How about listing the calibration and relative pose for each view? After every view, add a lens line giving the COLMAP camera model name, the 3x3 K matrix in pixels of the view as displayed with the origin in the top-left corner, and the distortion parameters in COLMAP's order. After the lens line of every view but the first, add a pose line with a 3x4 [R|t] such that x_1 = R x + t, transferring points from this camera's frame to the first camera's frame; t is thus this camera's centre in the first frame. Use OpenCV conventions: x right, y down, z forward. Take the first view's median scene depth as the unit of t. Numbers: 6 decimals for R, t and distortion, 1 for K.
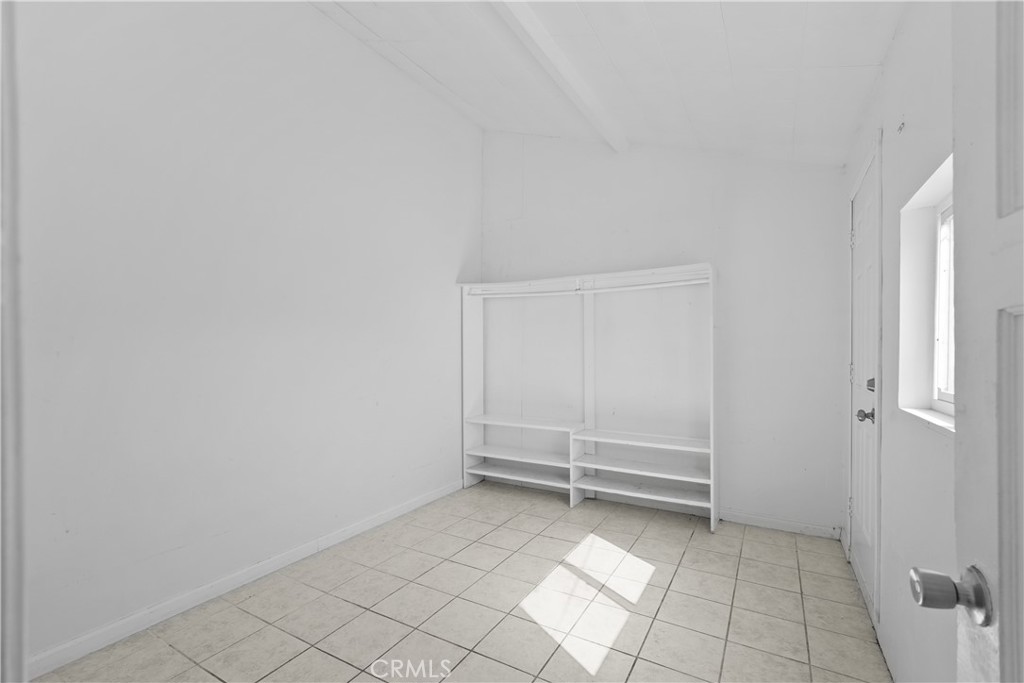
lens RADIAL K [[459.0, 0, 509.2], [0, 459.0, 355.4], [0, 0, 1]] dist [-0.014014, 0.010126]
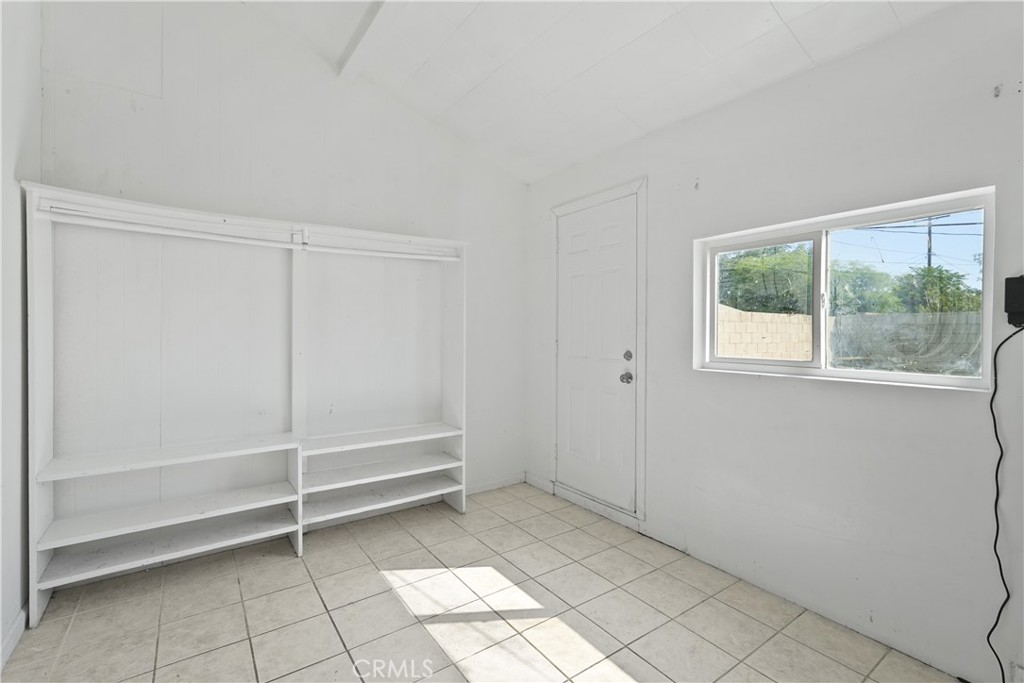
lens RADIAL K [[457.7, 0, 515.8], [0, 457.7, 342.2], [0, 0, 1]] dist [-0.014852, 0.010122]
pose [[0.411042, -0.018845, 0.911421, -0.415878], [0.005259, 0.999819, 0.018301, -0.003547], [-0.911601, -0.002730, 0.411067, 0.492680]]
